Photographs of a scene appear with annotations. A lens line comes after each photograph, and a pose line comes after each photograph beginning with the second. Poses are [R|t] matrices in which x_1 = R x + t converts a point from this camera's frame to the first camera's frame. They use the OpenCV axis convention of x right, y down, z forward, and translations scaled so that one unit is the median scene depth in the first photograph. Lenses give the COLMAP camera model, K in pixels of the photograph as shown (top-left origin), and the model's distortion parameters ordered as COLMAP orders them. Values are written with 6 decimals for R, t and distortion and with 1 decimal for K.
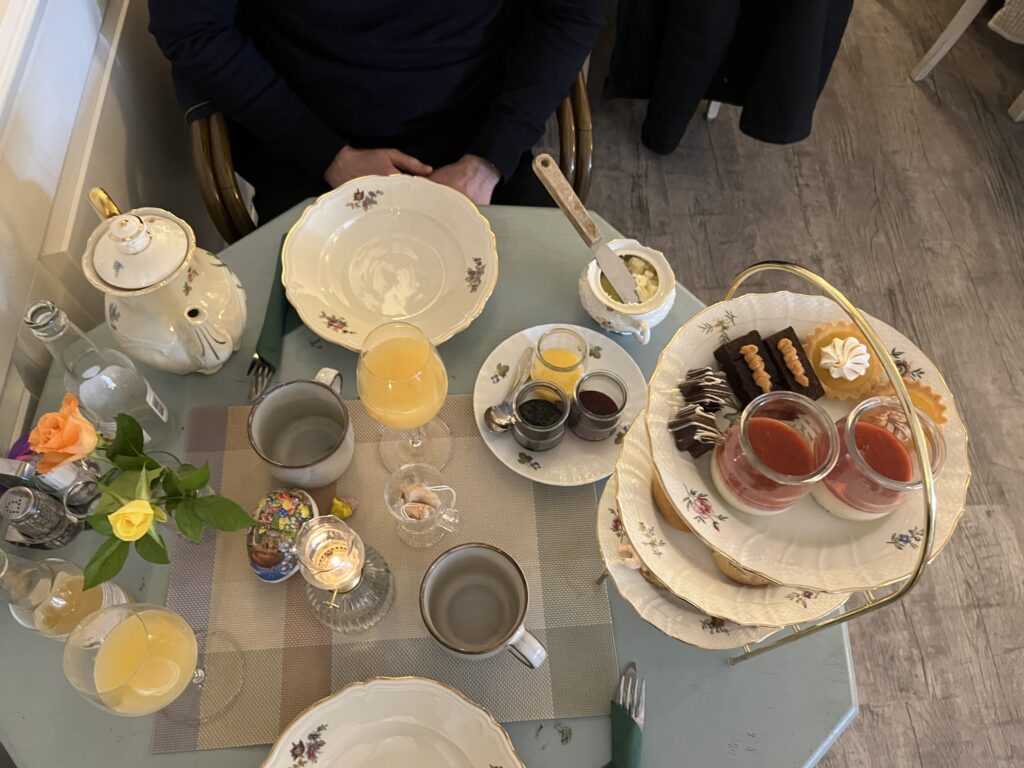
lens RADIAL K [[770.4, 0, 512.0], [0, 770.4, 384.0], [0, 0, 1]] dist [0.002671, 0.000890]
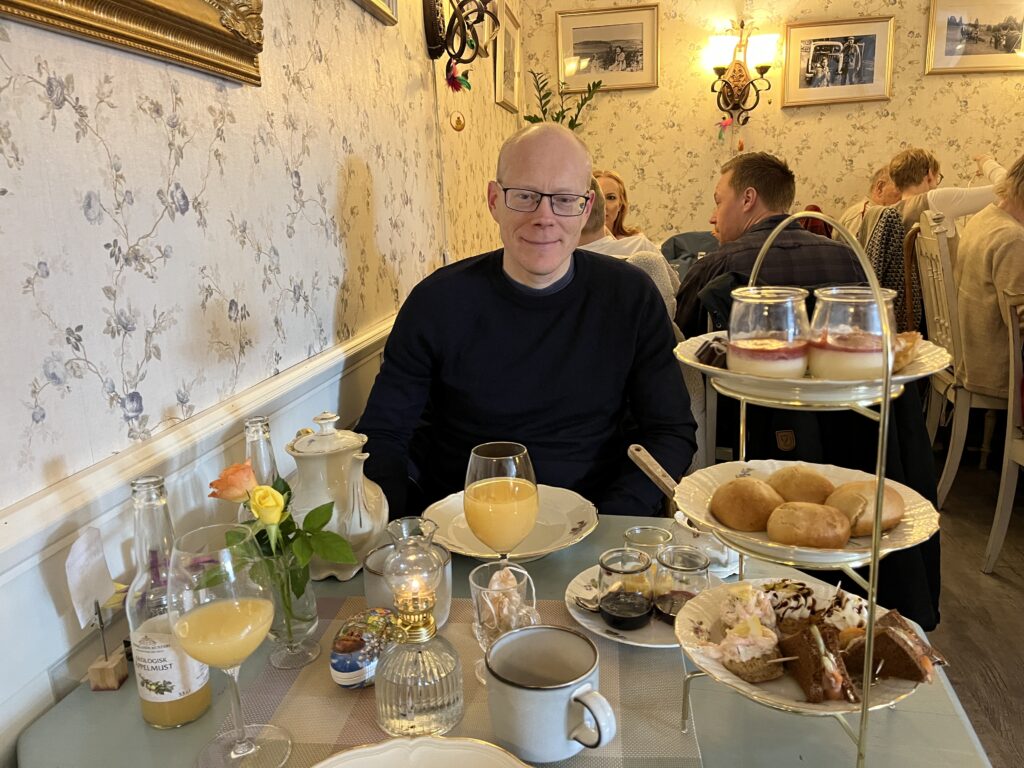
lens RADIAL K [[770.4, 0, 512.0], [0, 770.4, 384.0], [0, 0, 1]] dist [0.002671, 0.000890]
pose [[0.980997, -0.021733, -0.192801, 0.096812], [-0.137337, 0.624143, -0.769145, 0.725108], [0.137051, 0.781007, 0.609298, 0.121561]]
